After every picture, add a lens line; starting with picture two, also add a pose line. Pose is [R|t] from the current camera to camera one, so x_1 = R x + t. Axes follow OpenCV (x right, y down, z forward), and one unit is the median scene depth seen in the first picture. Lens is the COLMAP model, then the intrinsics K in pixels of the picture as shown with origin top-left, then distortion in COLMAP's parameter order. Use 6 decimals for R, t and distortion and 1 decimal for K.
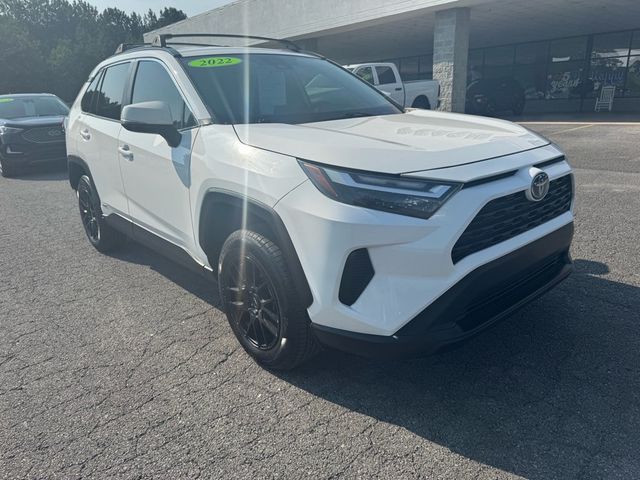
lens RADIAL K [[454.9, 0, 320.0], [0, 454.9, 240.0], [0, 0, 1]] dist [0.036594, -0.039179]
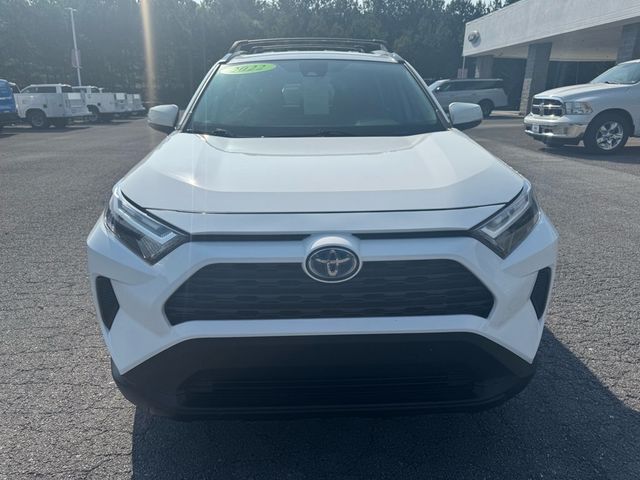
lens RADIAL K [[454.9, 0, 320.0], [0, 454.9, 240.0], [0, 0, 1]] dist [0.036594, -0.039179]
pose [[0.786558, 0.231906, -0.572316, 0.562093], [-0.218368, 0.971377, 0.093495, -0.140543], [0.577617, 0.051436, 0.814686, 0.263413]]
